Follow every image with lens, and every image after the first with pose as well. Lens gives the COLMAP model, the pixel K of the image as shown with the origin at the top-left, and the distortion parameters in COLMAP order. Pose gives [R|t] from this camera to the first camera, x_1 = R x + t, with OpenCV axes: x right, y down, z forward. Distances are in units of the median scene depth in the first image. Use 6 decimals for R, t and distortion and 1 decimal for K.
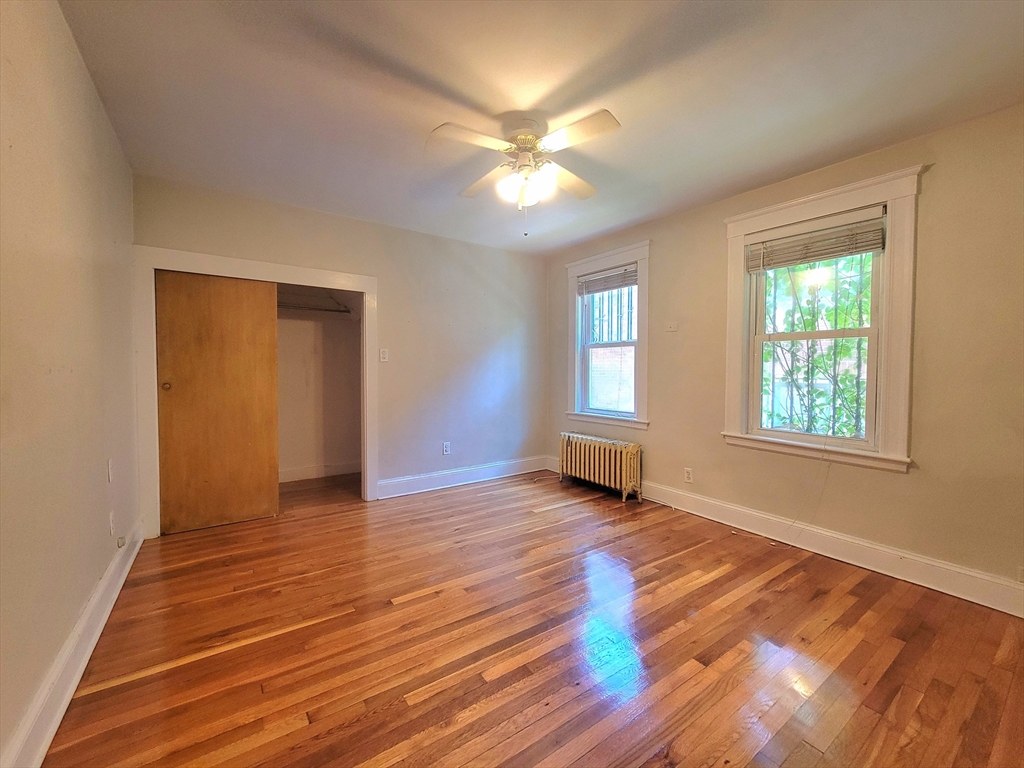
lens RADIAL K [[418.9, 0, 510.8], [0, 418.9, 383.7], [0, 0, 1]] dist [0.000043, -0.000186]
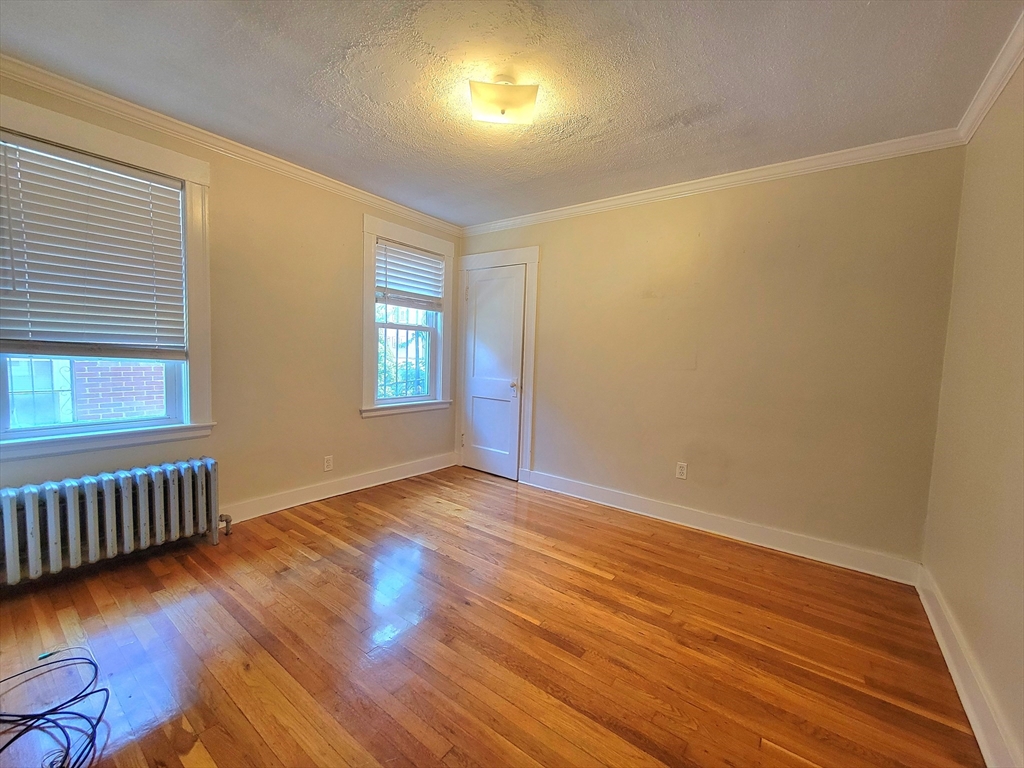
lens RADIAL K [[418.9, 0, 510.8], [0, 418.9, 383.7], [0, 0, 1]] dist [0.000043, -0.000186]
pose [[-0.312971, -0.081665, 0.946245, -0.513730], [0.021350, 0.995440, 0.092972, -0.032811], [-0.949523, 0.049300, -0.309800, 0.746025]]
